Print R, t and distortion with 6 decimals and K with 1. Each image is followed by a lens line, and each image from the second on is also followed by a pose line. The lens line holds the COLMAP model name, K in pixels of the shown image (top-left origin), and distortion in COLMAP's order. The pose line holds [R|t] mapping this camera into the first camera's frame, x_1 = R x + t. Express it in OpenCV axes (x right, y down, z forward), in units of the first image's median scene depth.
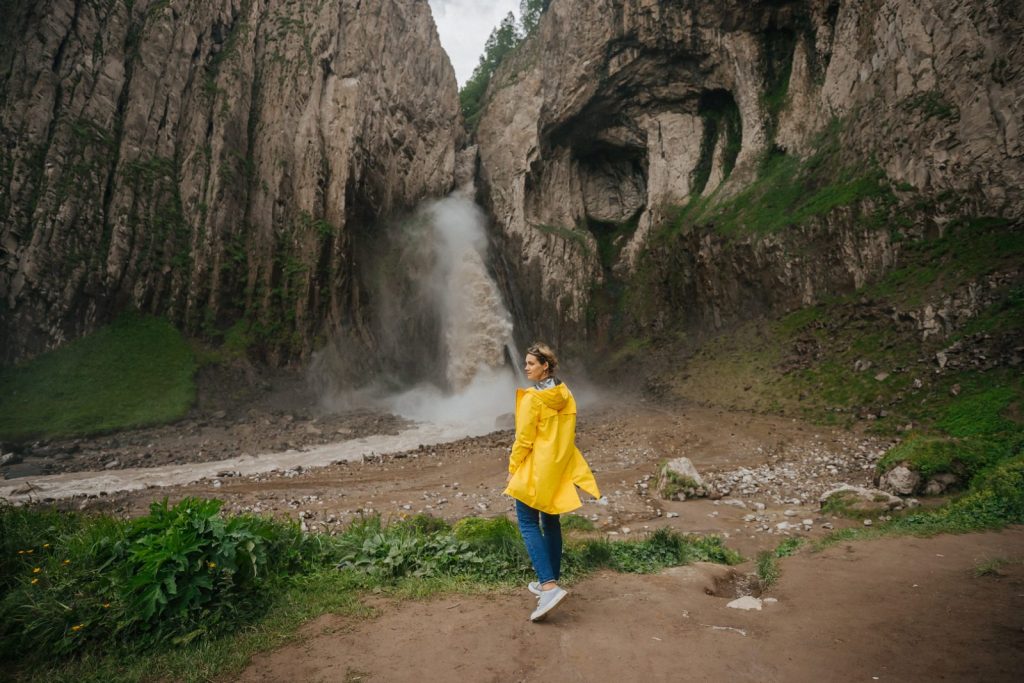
lens RADIAL K [[513.4, 0, 509.3], [0, 513.4, 343.4], [0, 0, 1]] dist [-0.035064, 0.013425]
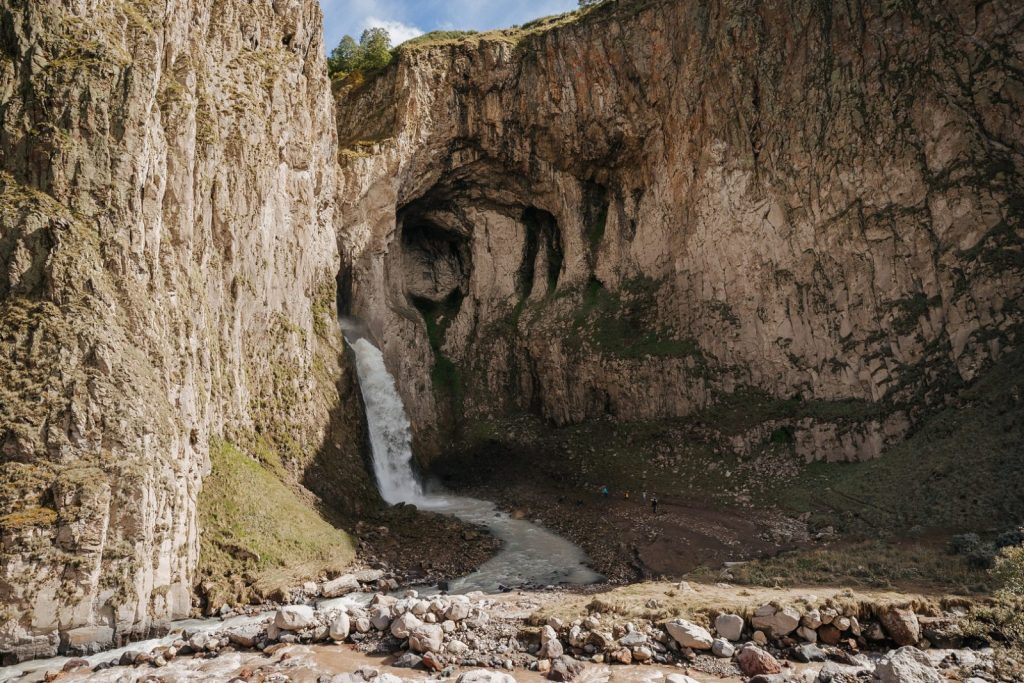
lens RADIAL K [[704.2, 0, 512.0], [0, 704.2, 341.5], [0, 0, 1]] dist [0.007350, 0.002289]
pose [[0.783628, 0.054061, 0.618874, -0.606119], [-0.035940, 0.998483, -0.041714, -0.112774], [-0.620190, 0.010446, 0.784382, -0.228973]]
